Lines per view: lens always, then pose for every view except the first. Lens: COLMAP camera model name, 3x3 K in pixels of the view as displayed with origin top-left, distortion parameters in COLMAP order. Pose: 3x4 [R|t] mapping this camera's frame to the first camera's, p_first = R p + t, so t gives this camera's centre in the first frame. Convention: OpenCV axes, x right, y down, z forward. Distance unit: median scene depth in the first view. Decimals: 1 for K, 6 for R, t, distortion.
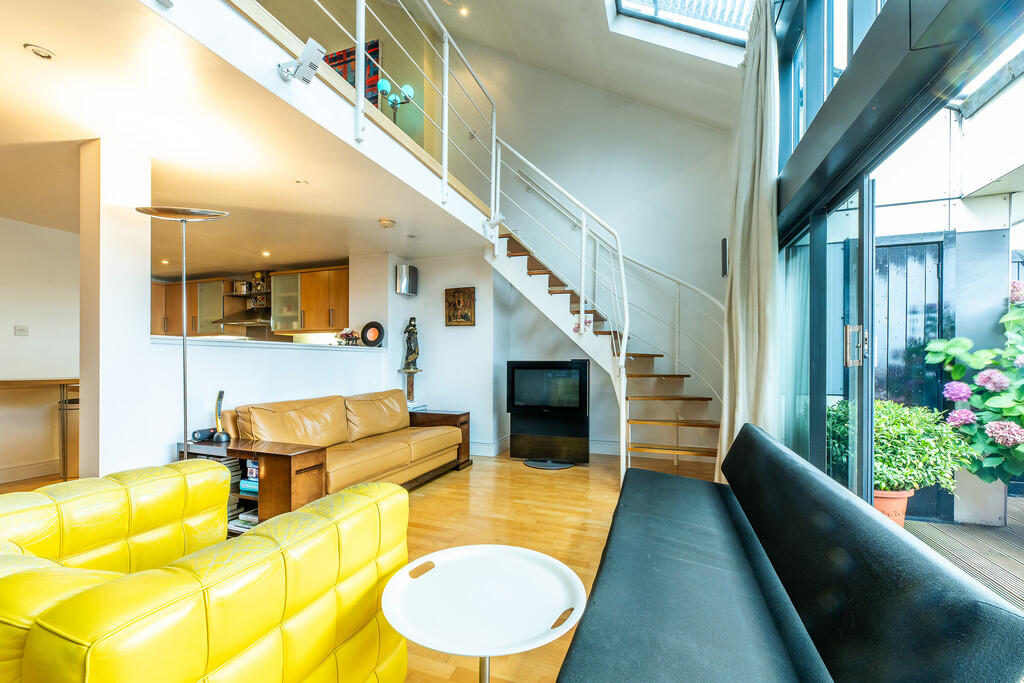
lens RADIAL K [[420.5, 0, 511.7], [0, 420.5, 368.0], [0, 0, 1]] dist [-0.002354, -0.000194]
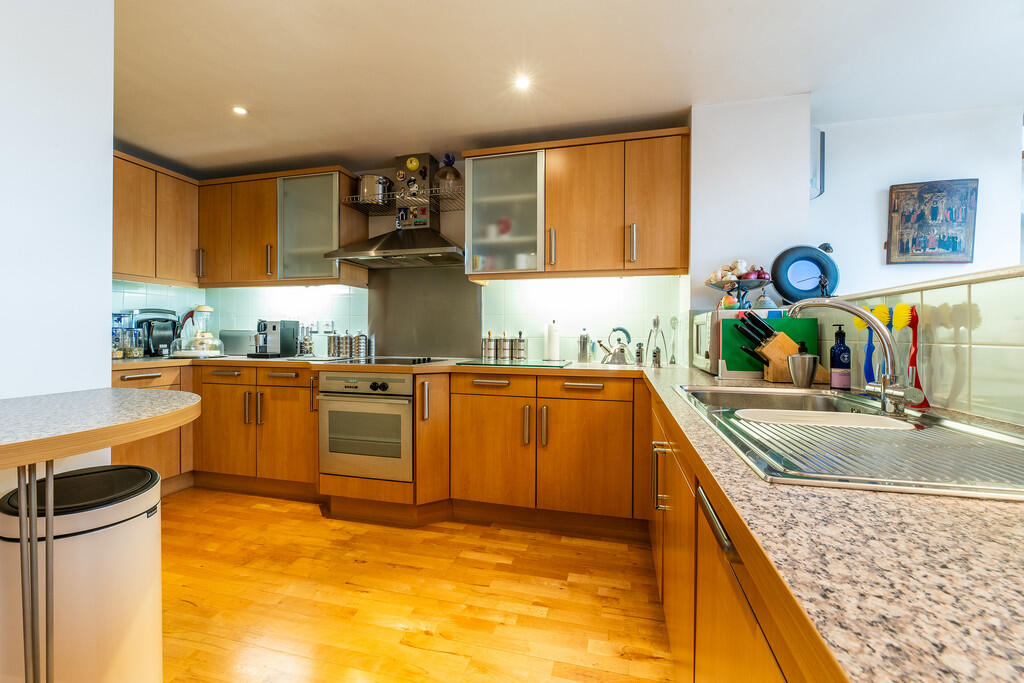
lens RADIAL K [[420.5, 0, 510.0], [0, 420.5, 338.4], [0, 0, 1]] dist [-0.002354, -0.000194]
pose [[0.993893, -0.003602, 0.110291, -0.574539], [0.002832, 0.999971, 0.007140, -0.017224], [-0.110313, -0.006784, 0.993874, 0.514817]]
